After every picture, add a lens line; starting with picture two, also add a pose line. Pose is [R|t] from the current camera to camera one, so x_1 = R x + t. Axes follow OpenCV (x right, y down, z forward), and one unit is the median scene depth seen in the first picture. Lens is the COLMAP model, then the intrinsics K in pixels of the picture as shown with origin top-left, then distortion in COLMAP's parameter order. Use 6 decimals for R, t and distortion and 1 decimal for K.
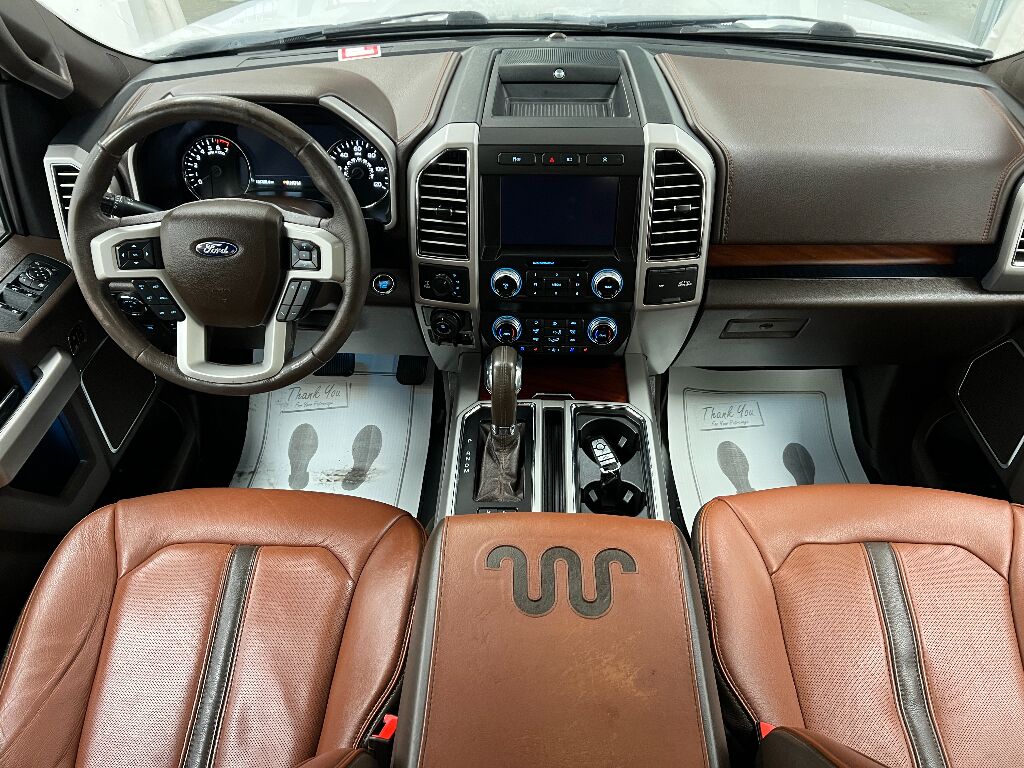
lens RADIAL K [[765.9, 0, 505.5], [0, 765.9, 377.8], [0, 0, 1]] dist [0.052972, -0.067211]
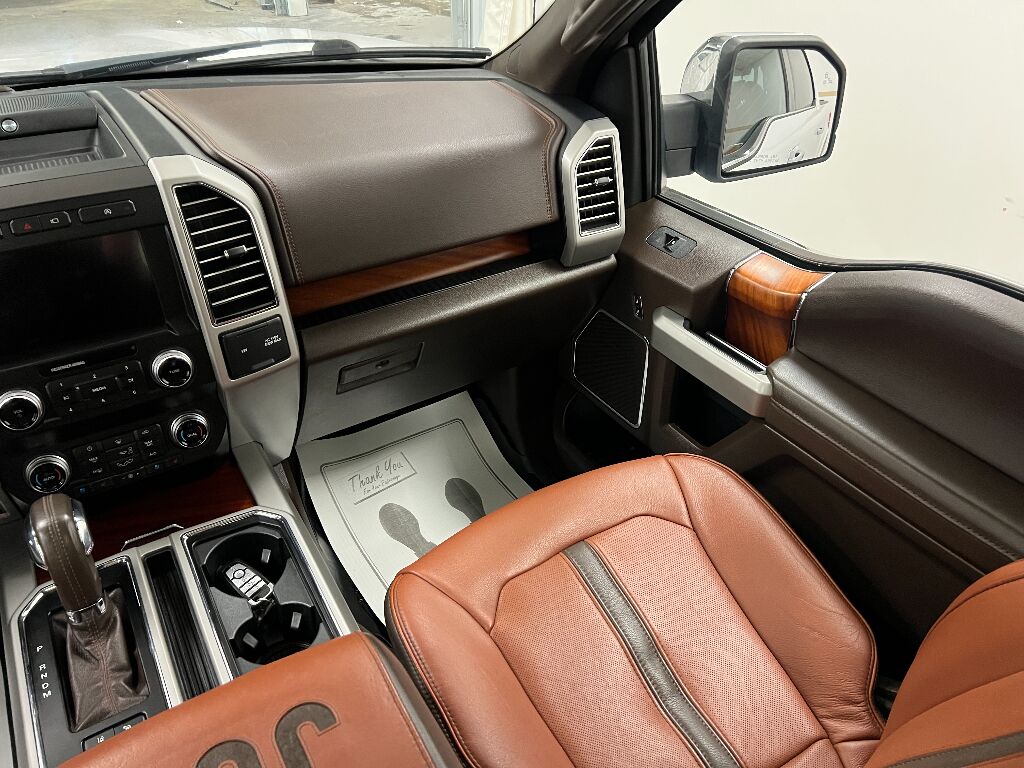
lens RADIAL K [[765.9, 0, 520.6], [0, 765.9, 390.1], [0, 0, 1]] dist [0.052972, -0.067211]
pose [[0.824473, -0.305381, 0.476431, 0.046406], [0.346581, 0.938019, 0.001483, 0.015197], [-0.447355, 0.163899, 0.879210, 0.179830]]
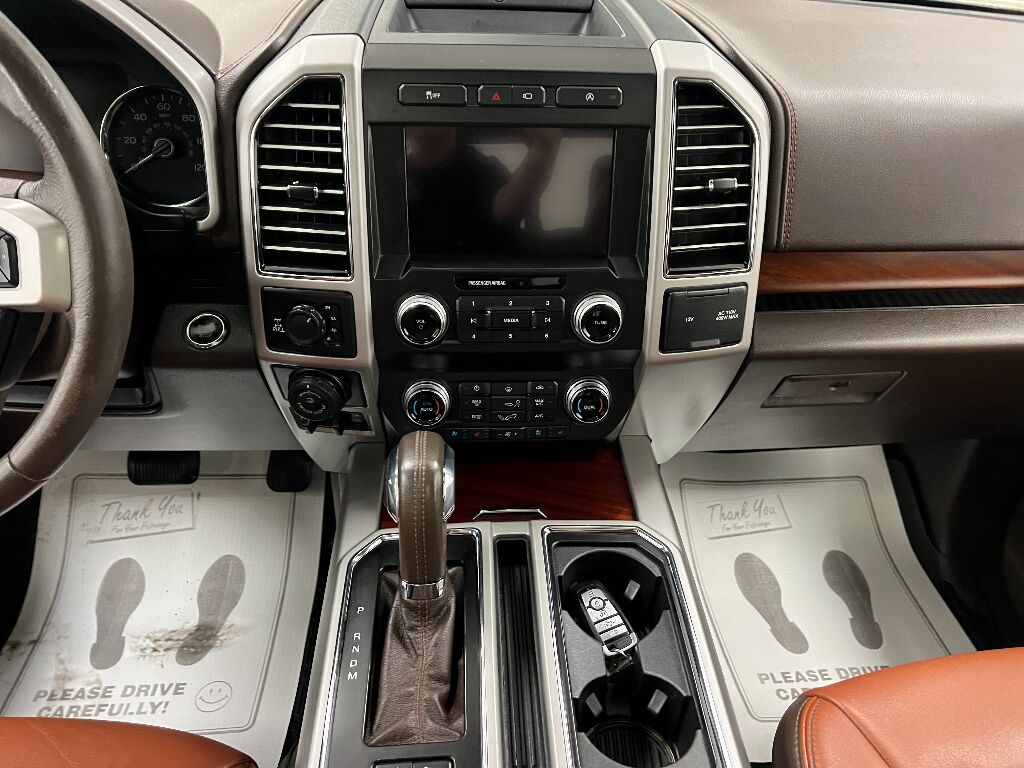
lens RADIAL K [[765.9, 0, 518.2], [0, 765.9, 388.9], [0, 0, 1]] dist [0.052972, -0.067211]
pose [[0.993990, -0.028061, 0.105818, 0.010180], [0.037333, 0.995536, -0.086685, -0.021234], [-0.102913, 0.090114, 0.990600, 0.435114]]
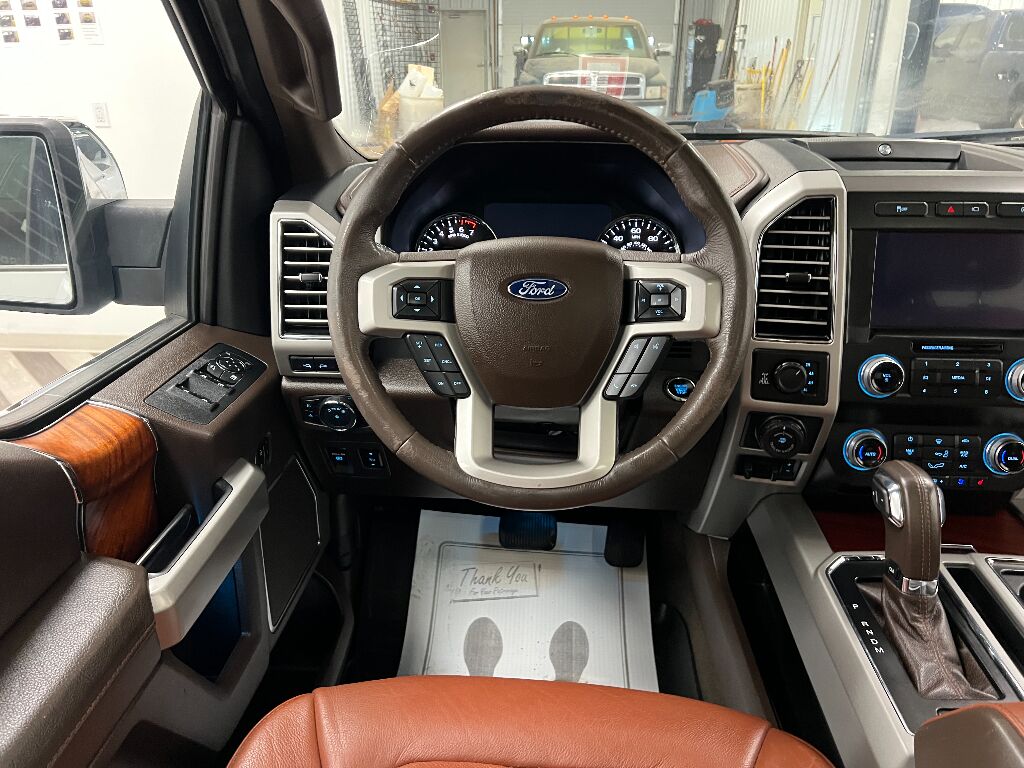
lens RADIAL K [[765.9, 0, 500.9], [0, 765.9, 380.4], [0, 0, 1]] dist [0.052972, -0.067211]
pose [[0.999595, 0.015848, -0.023635, -0.335333], [-0.022566, 0.947446, -0.319120, 0.116811], [0.017336, 0.319524, 0.947420, 0.312950]]
